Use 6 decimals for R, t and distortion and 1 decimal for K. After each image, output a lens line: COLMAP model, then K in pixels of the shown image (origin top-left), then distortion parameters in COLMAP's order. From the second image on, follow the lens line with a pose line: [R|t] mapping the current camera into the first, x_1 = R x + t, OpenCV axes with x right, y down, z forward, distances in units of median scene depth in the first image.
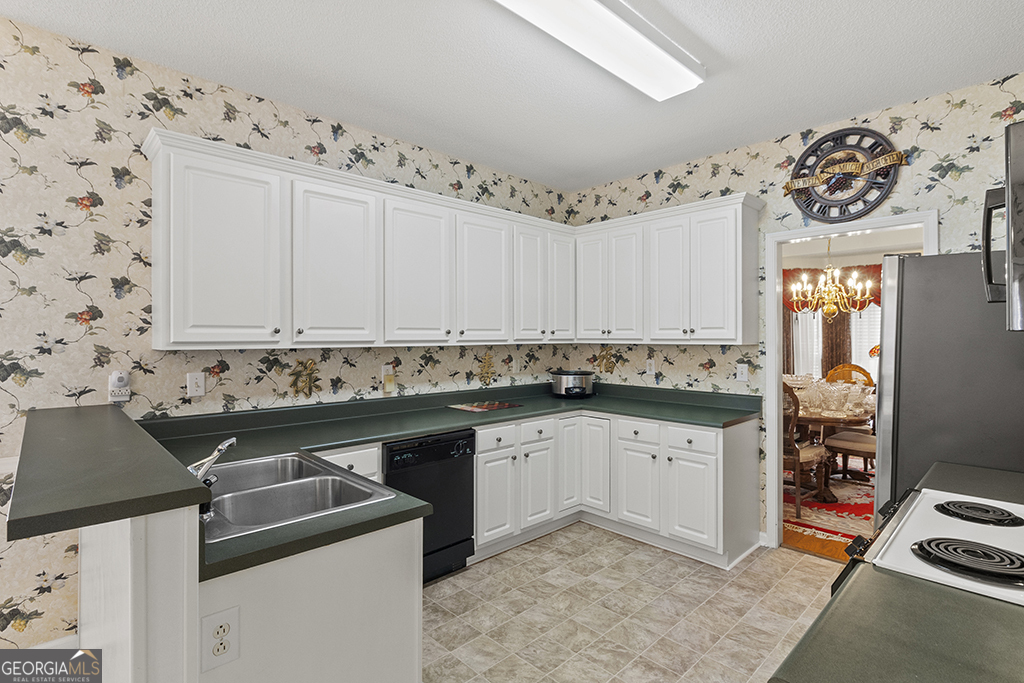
lens RADIAL K [[494.6, 0, 510.3], [0, 494.6, 340.6], [0, 0, 1]] dist [-0.000762, -0.002458]
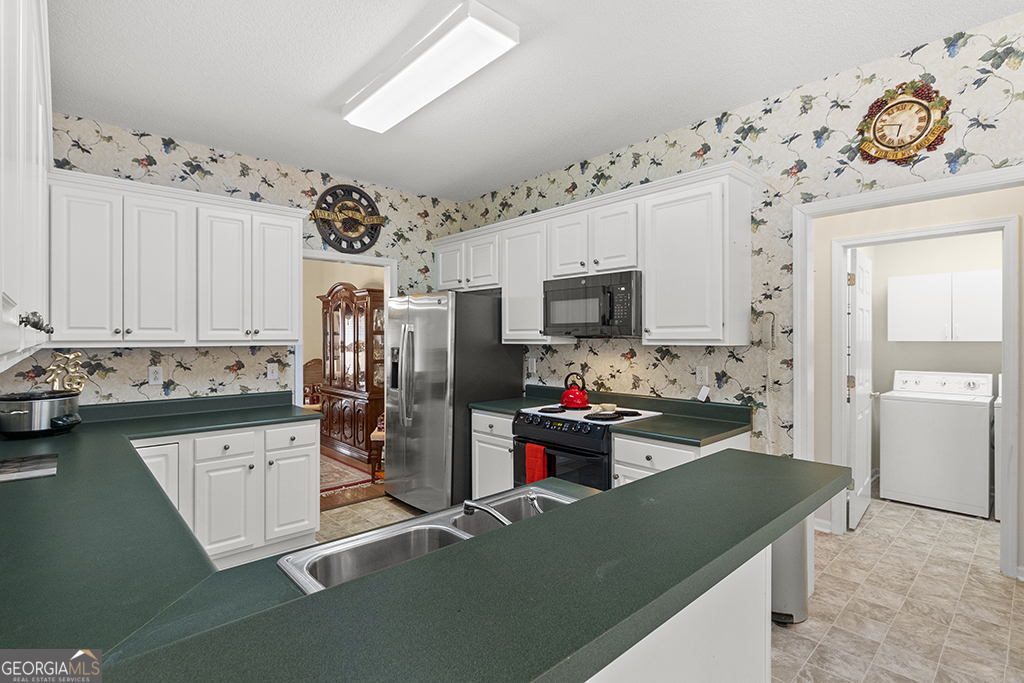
lens RADIAL K [[494.6, 0, 508.1], [0, 494.6, 342.0], [0, 0, 1]] dist [-0.000762, -0.002458]
pose [[0.023466, -0.006389, 0.999704, -0.637789], [0.011225, 0.999918, 0.006127, 0.000382], [-0.999662, 0.011078, 0.023536, 0.502768]]
